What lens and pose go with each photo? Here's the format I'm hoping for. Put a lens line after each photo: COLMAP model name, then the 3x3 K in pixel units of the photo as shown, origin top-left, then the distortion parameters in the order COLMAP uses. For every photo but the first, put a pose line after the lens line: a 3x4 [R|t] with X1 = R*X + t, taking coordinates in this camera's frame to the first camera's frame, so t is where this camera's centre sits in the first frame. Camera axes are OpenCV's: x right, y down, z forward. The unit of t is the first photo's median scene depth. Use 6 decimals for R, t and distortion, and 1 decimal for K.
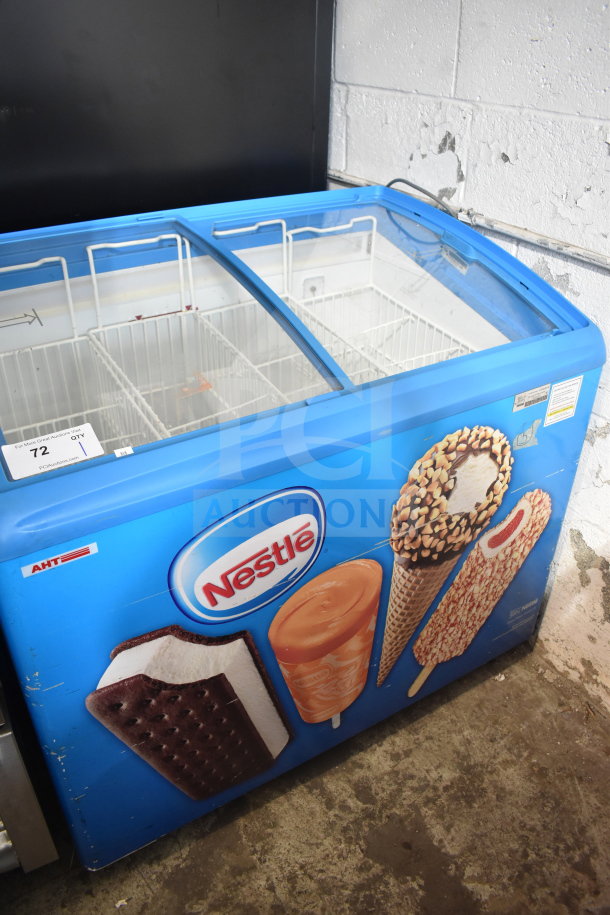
lens RADIAL K [[735.6, 0, 303.1], [0, 735.6, 458.7], [0, 0, 1]] dist [-0.089444, -0.003741]
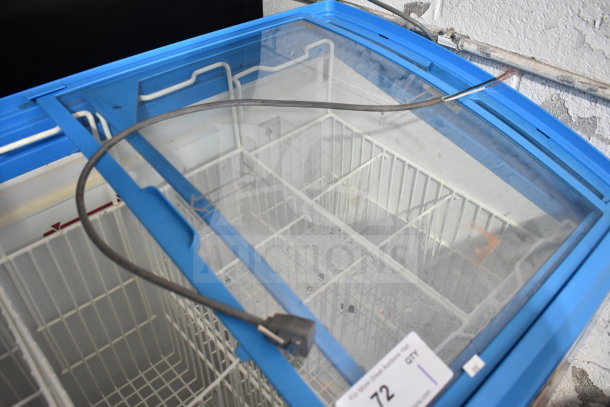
lens RADIAL K [[490.4, 0, 308.3], [0, 490.4, 202.9], [0, 0, 1]] dist [-0.089444, -0.003741]
pose [[0.982516, -0.134973, 0.128238, -0.028919], [0.119016, 0.985008, 0.124878, -0.241385], [-0.143171, -0.107432, 0.983850, 0.466849]]
